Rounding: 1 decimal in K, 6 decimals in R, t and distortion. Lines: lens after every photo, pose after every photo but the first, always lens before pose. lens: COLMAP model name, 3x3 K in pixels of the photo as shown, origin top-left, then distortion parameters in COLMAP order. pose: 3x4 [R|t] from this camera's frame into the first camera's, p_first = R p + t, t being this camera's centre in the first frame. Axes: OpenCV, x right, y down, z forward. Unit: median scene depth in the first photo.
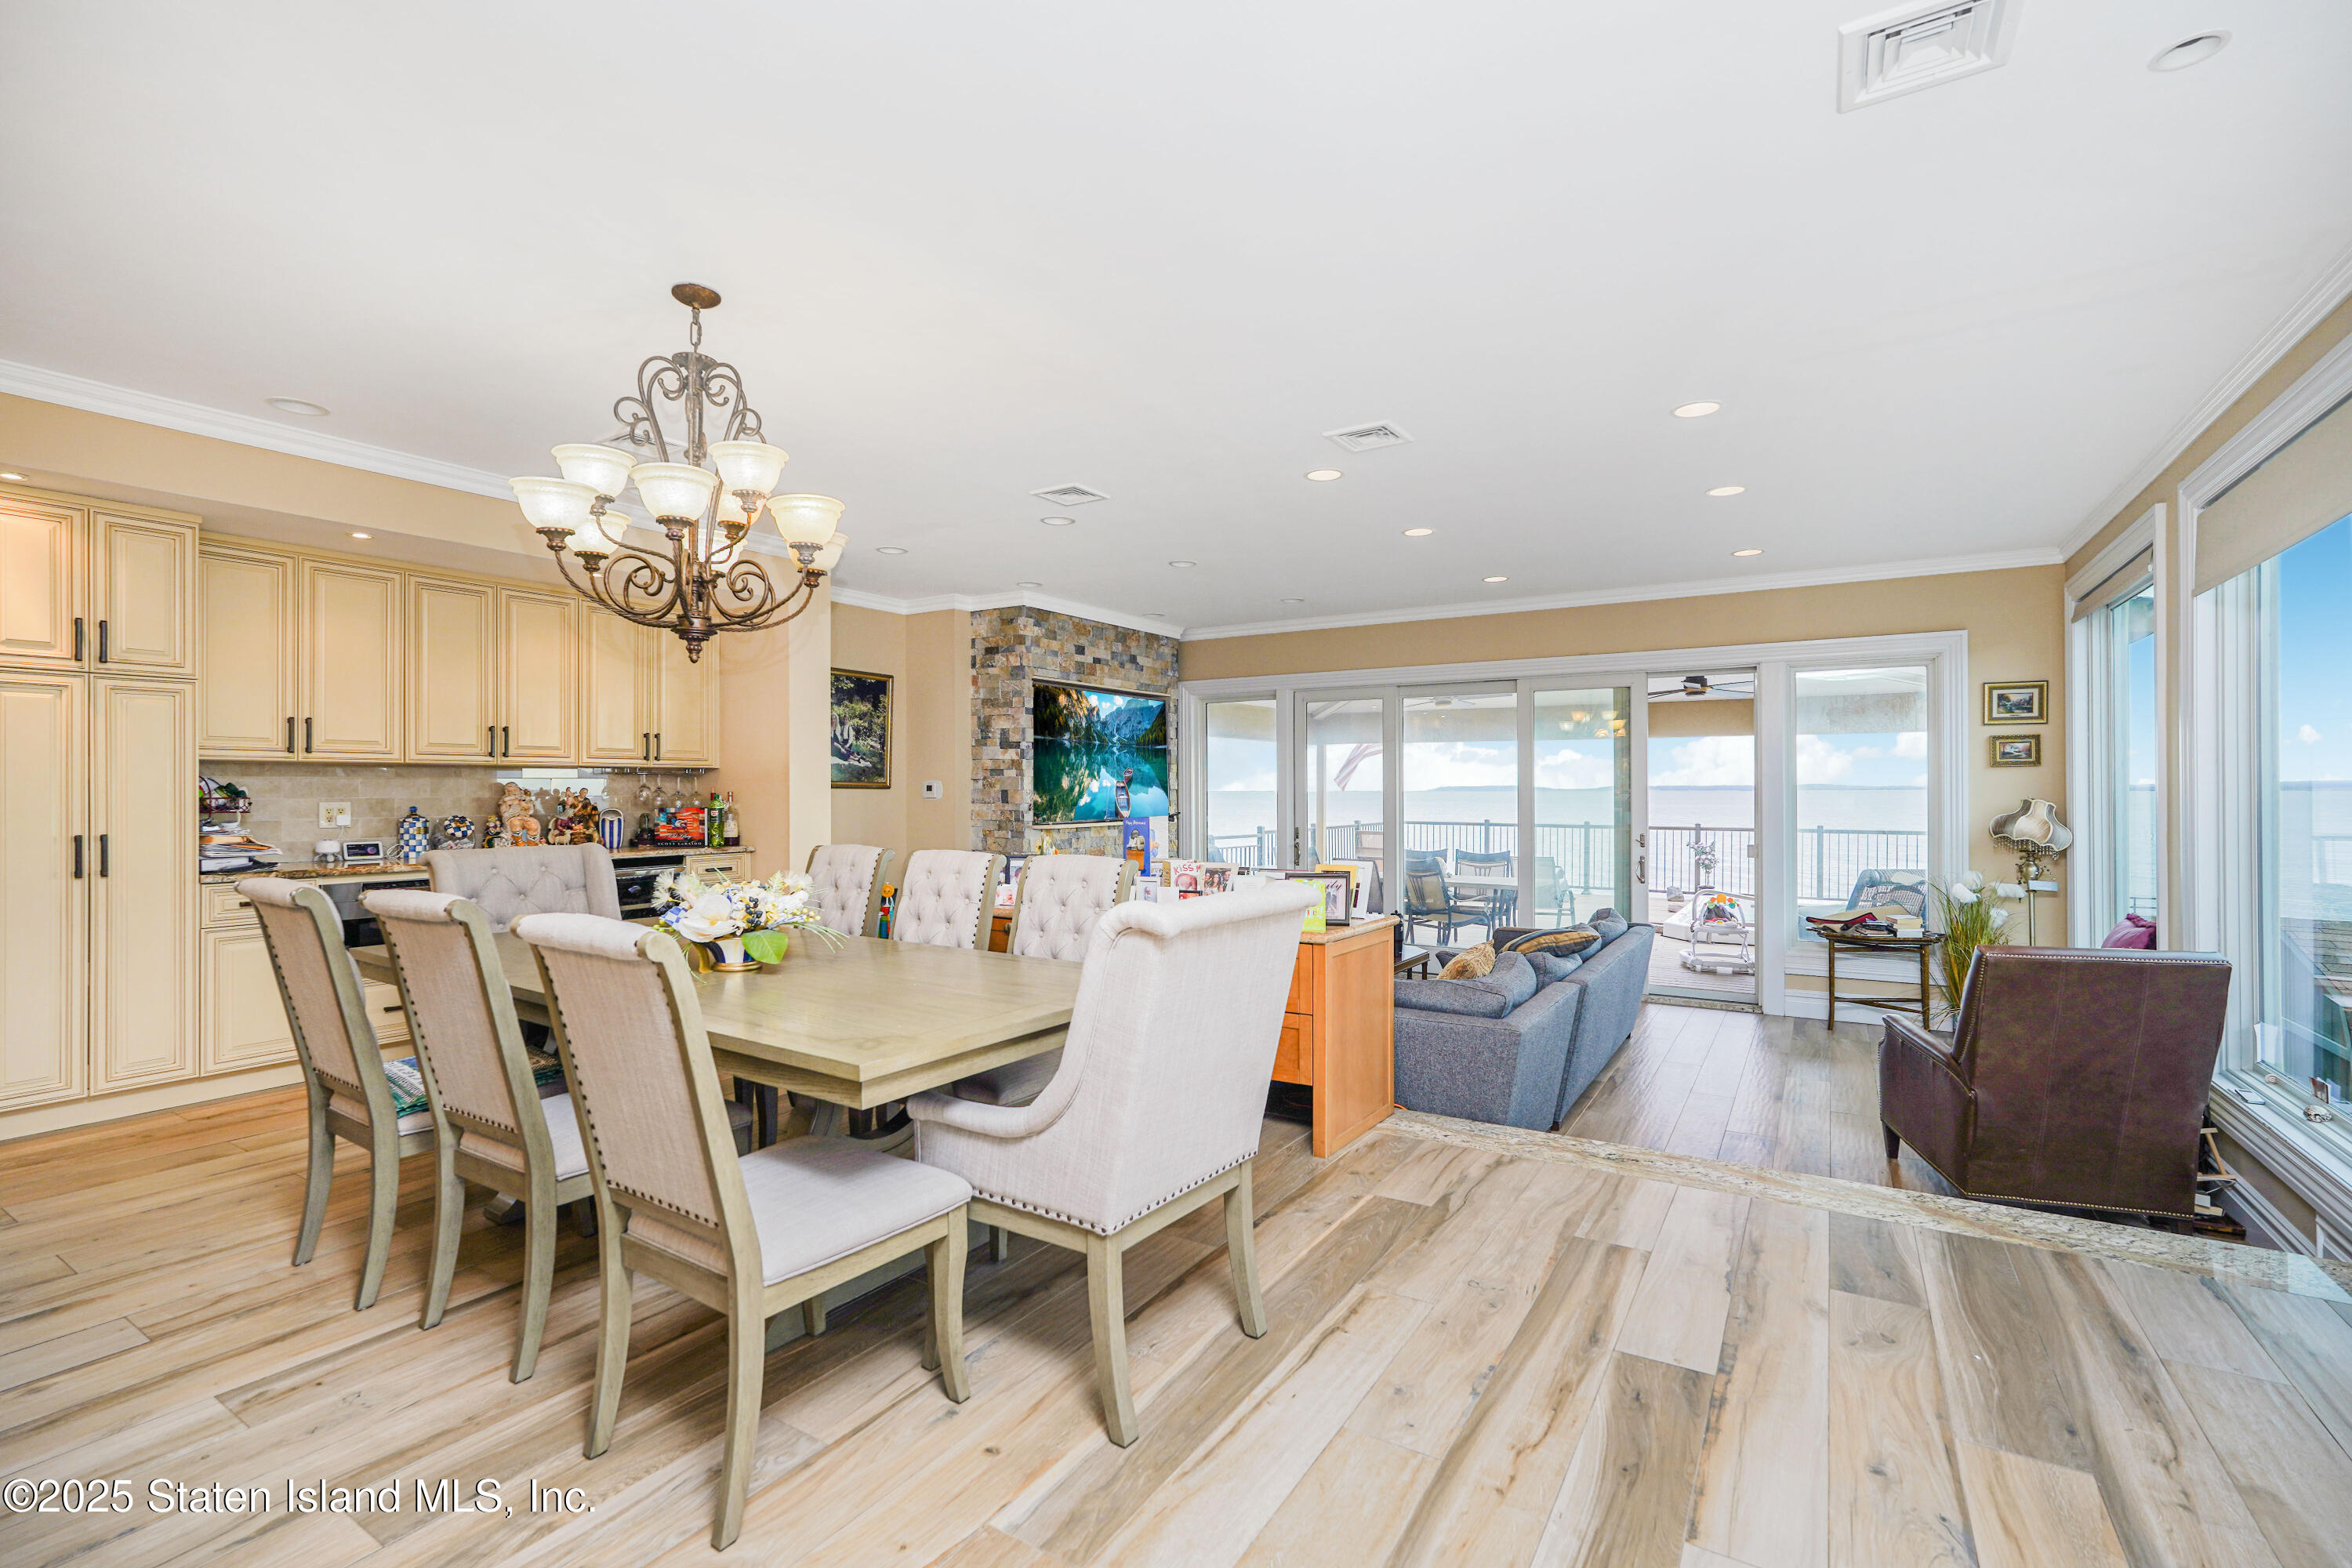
lens RADIAL K [[1056.0, 0, 1176.0], [0, 1056.0, 784.0], [0, 0, 1]] dist [-0.014070, 0.009505]
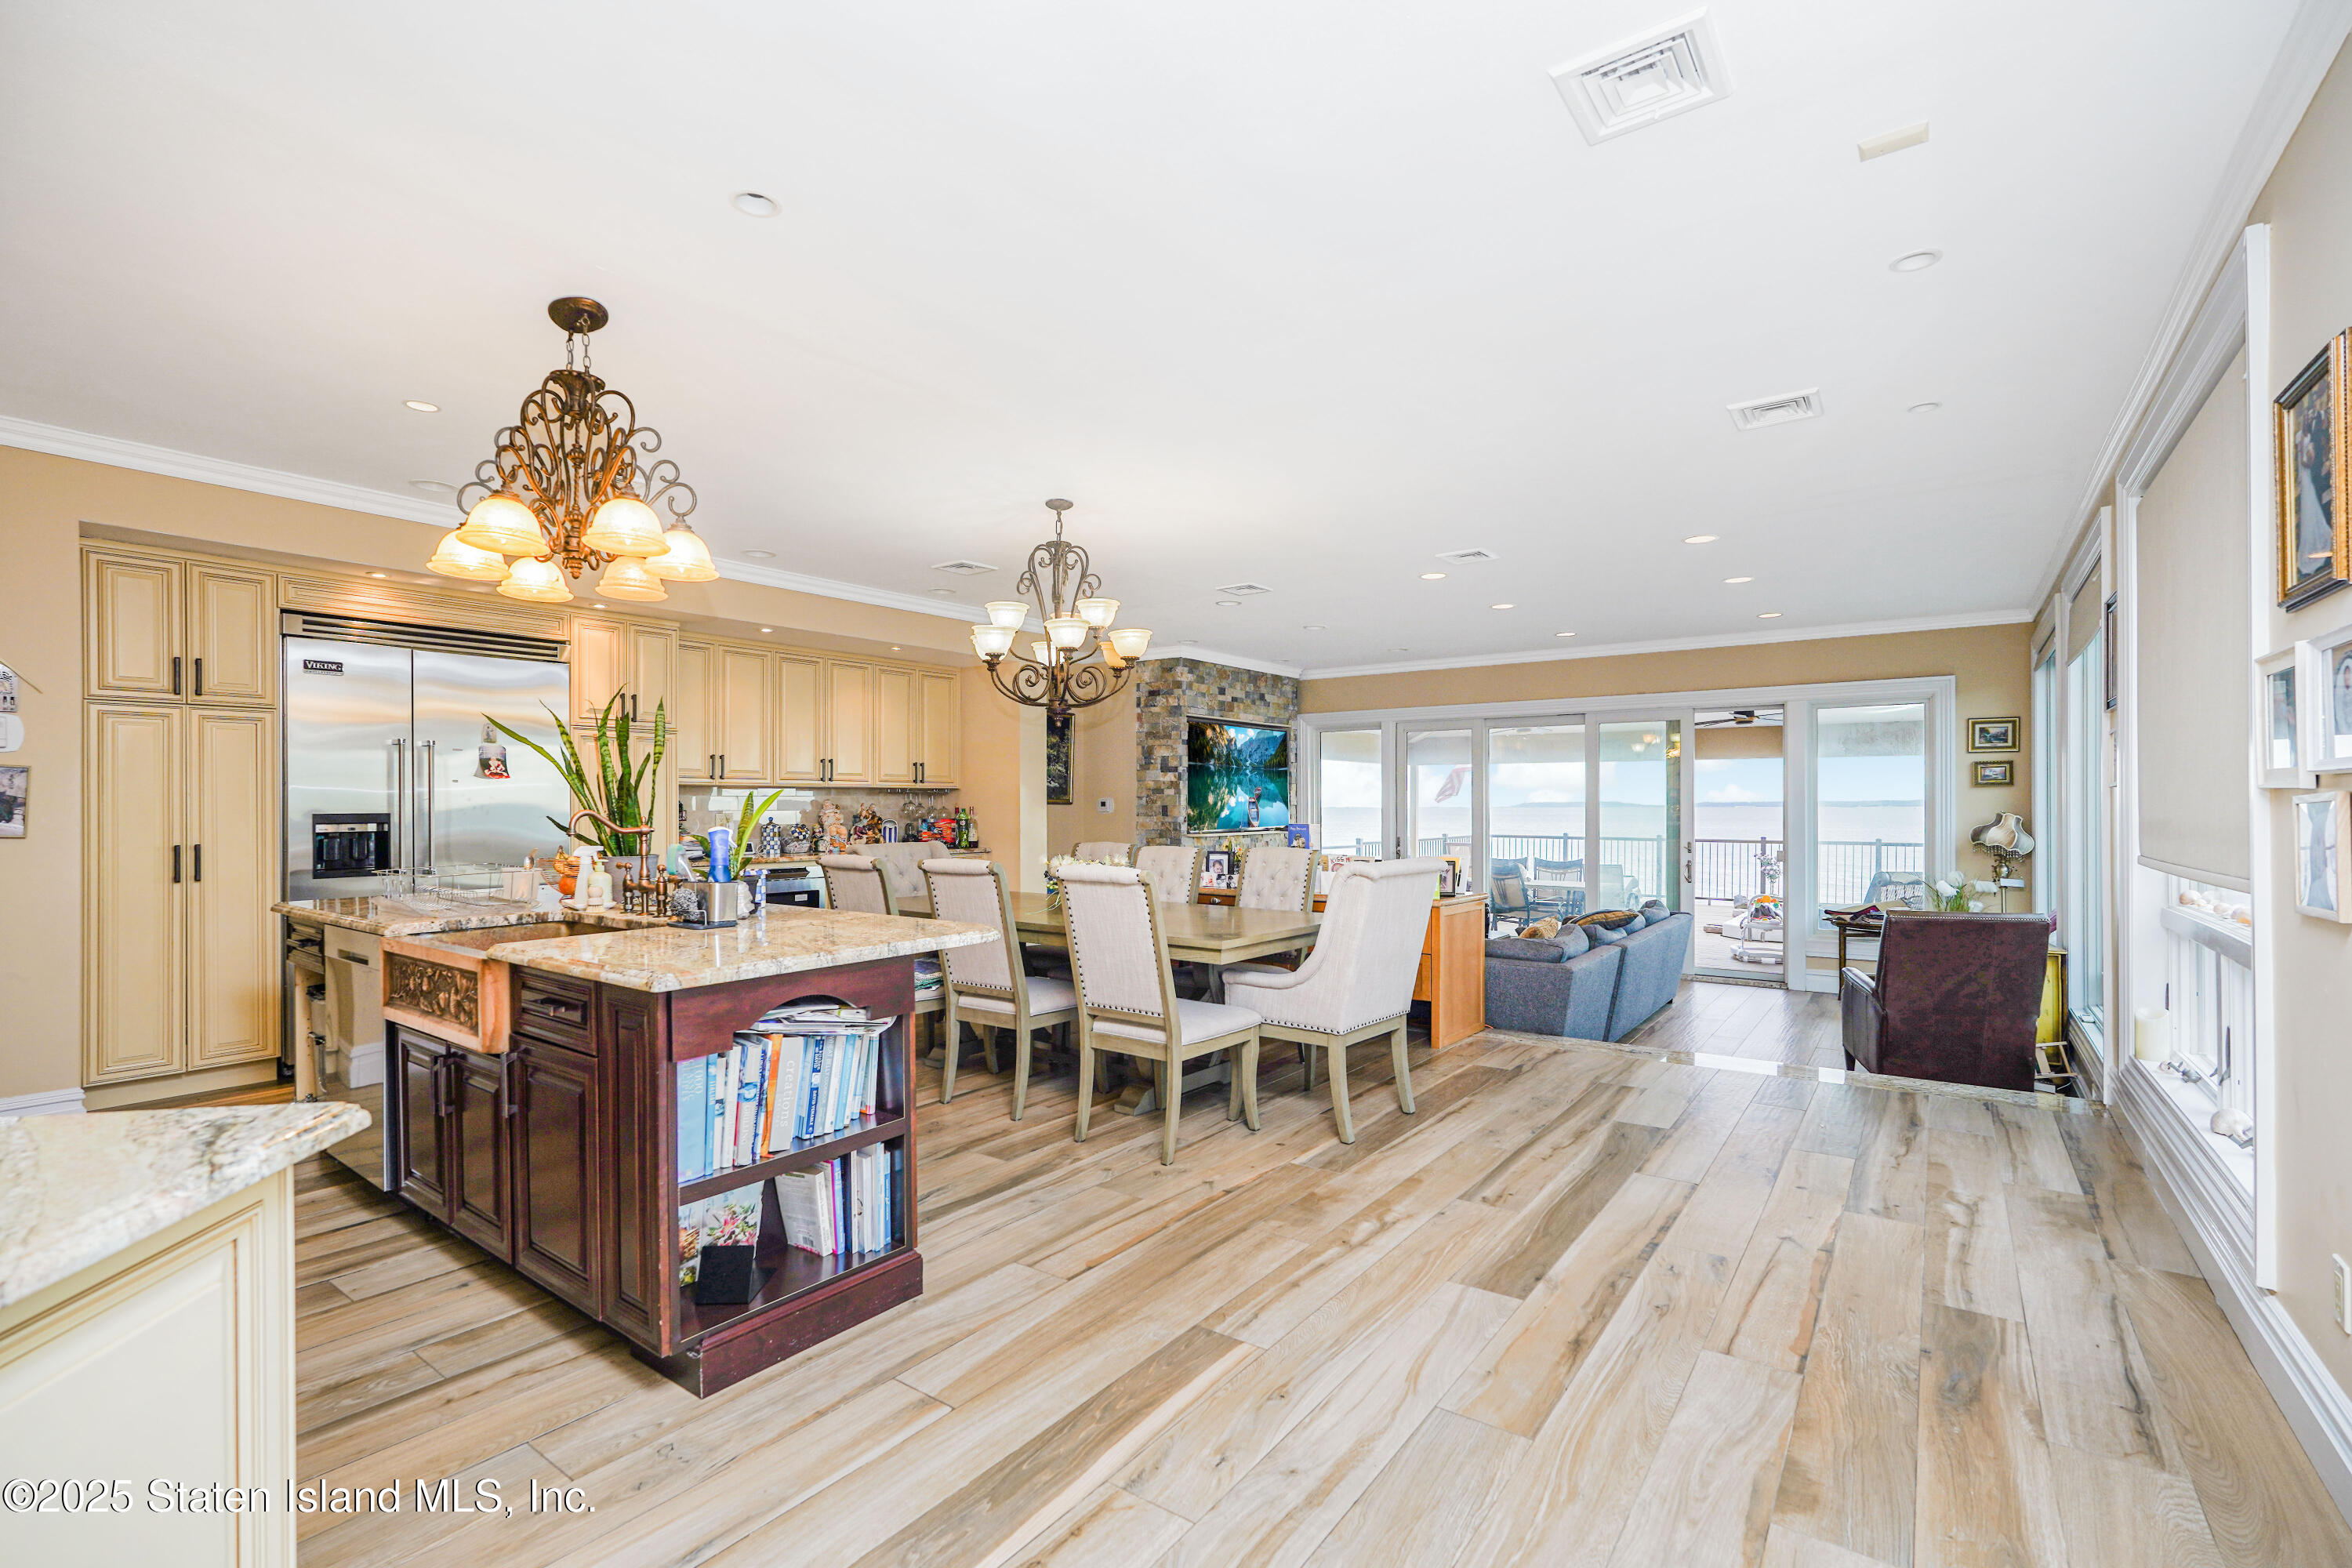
lens RADIAL K [[1069.9, 0, 1190.5], [0, 1069.9, 806.9], [0, 0, 1]] dist [-0.008982, 0.000460]
pose [[0.998356, 0.000445, -0.057313, -0.091082], [-0.000081, 0.999980, 0.006369, -0.000923], [0.057315, -0.006354, 0.998336, -0.392183]]
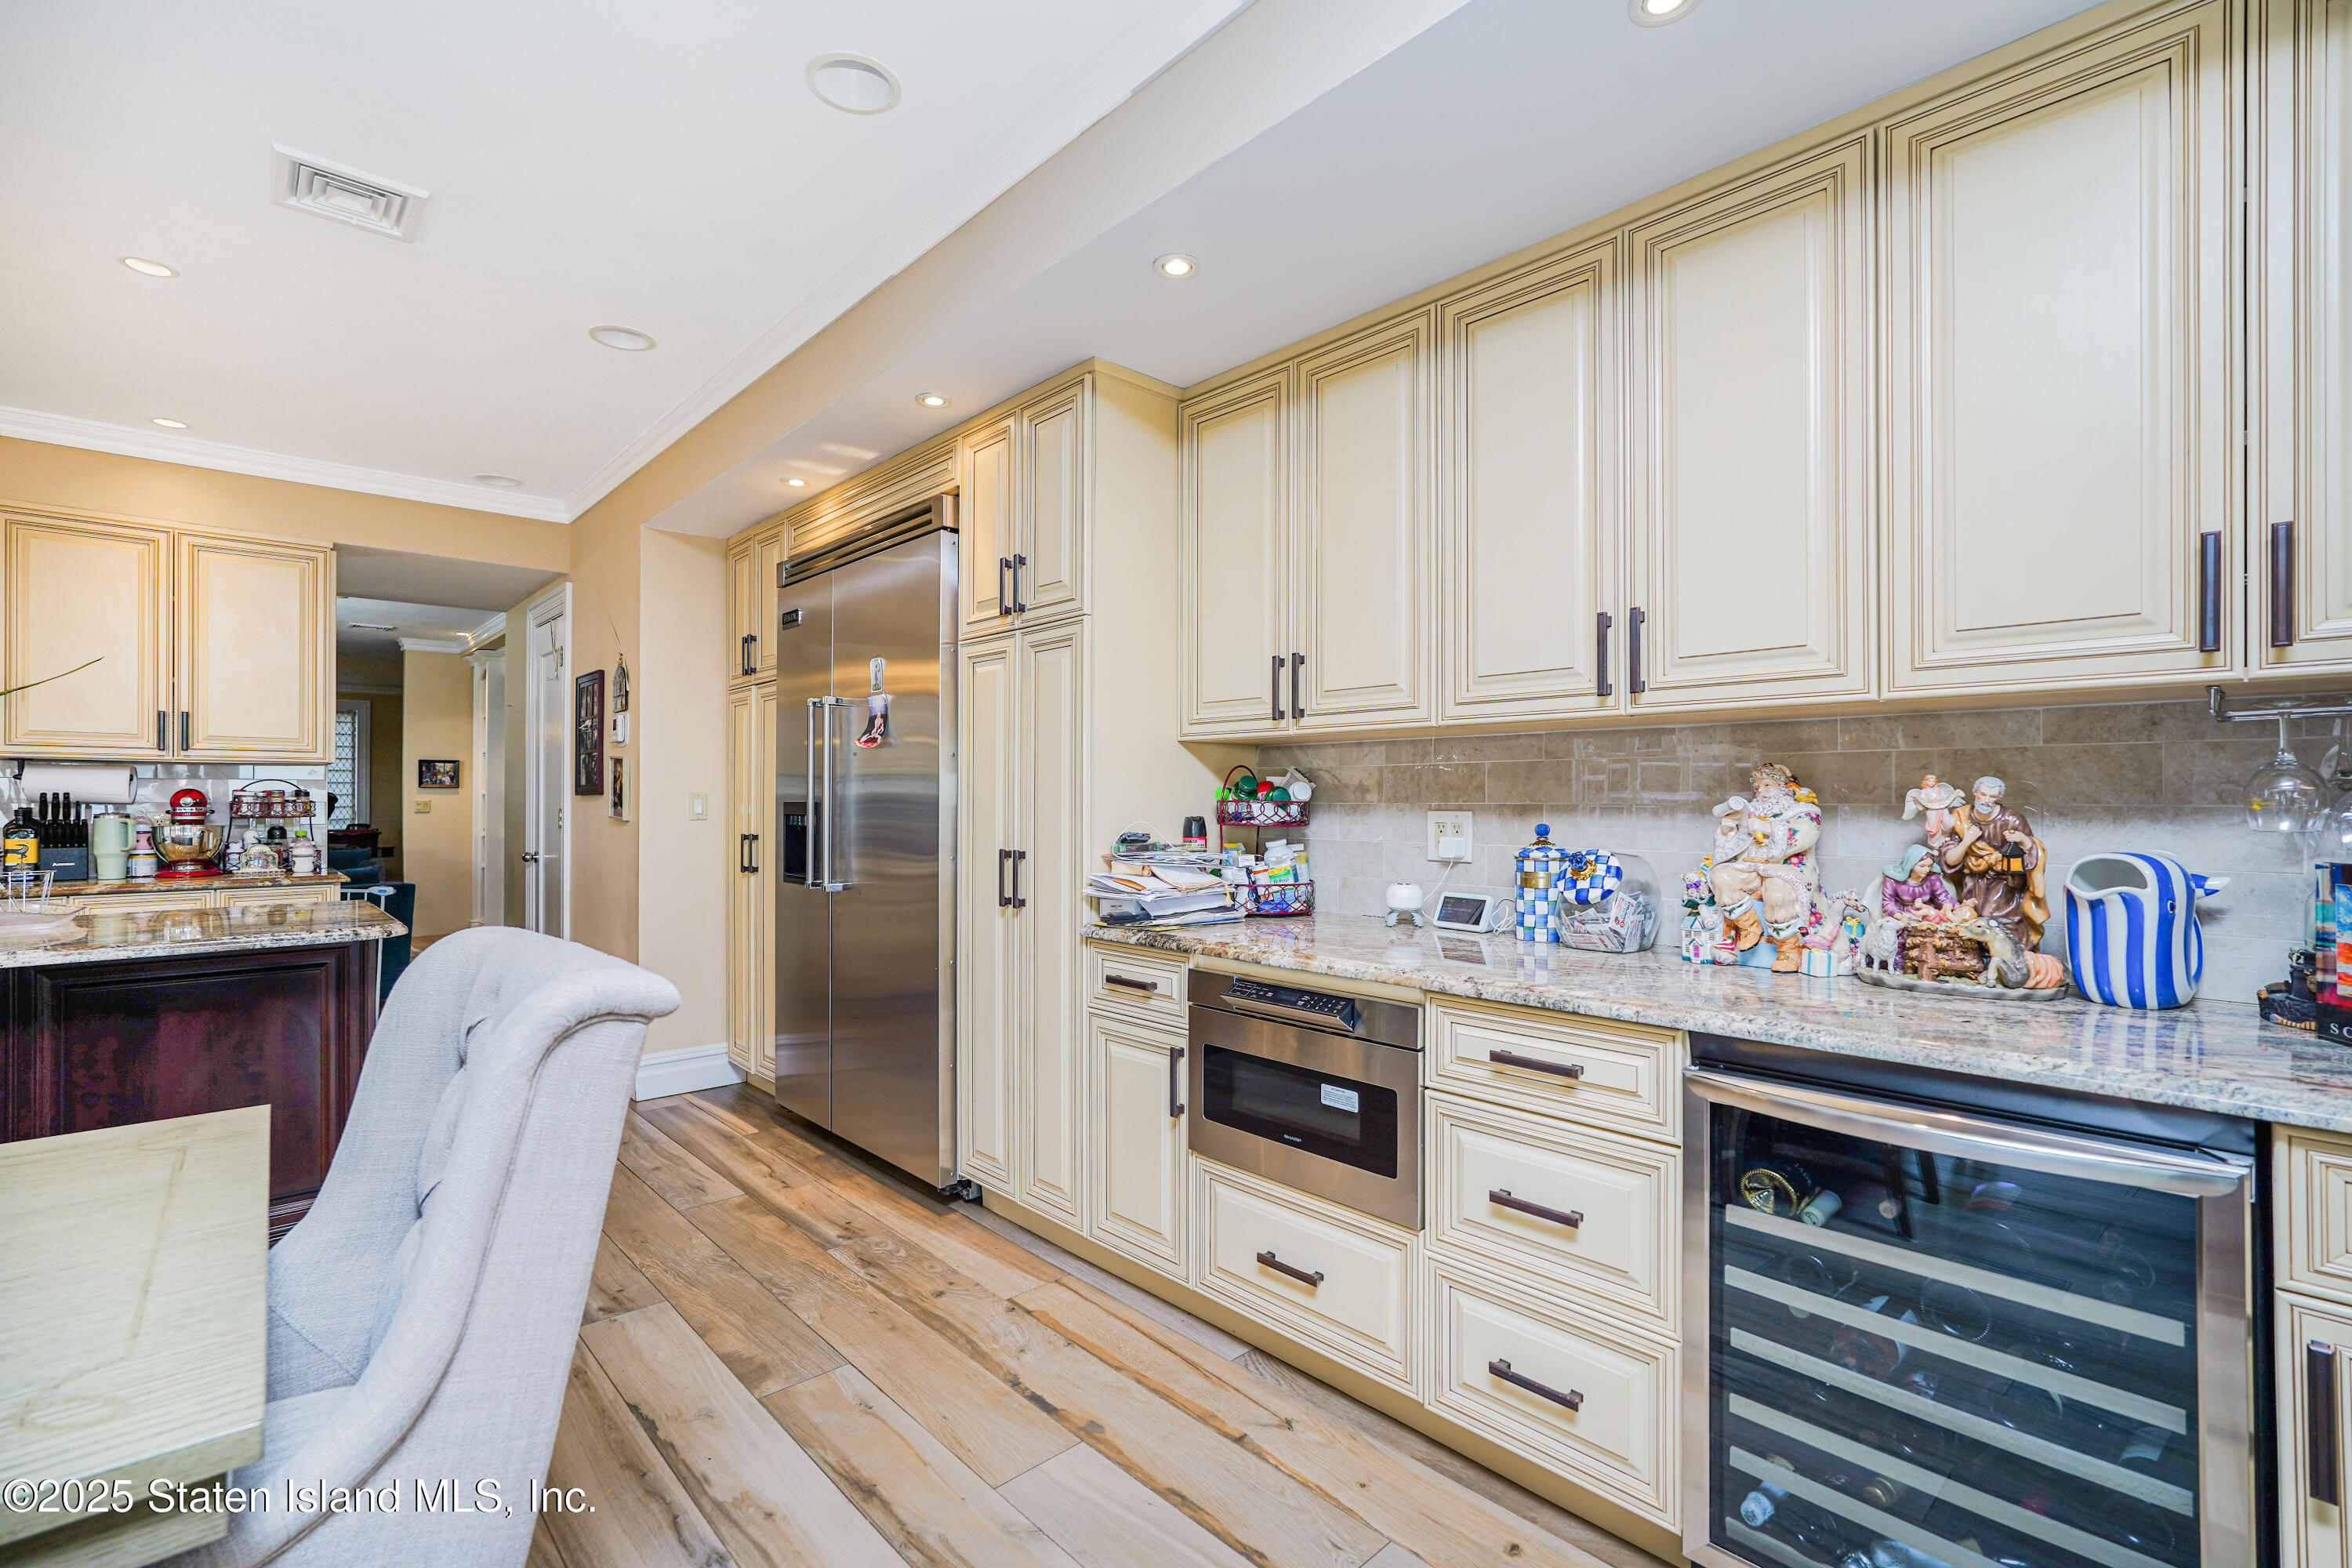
lens RADIAL K [[1085.8, 0, 1171.3], [0, 1085.8, 780.7], [0, 0, 1]] dist [-0.003616, 0.008975]
pose [[-0.273867, -0.010867, -0.961706, -0.255114], [0.006903, 0.999888, -0.013264, 0.008576], [0.961743, -0.010271, -0.273761, 1.001502]]
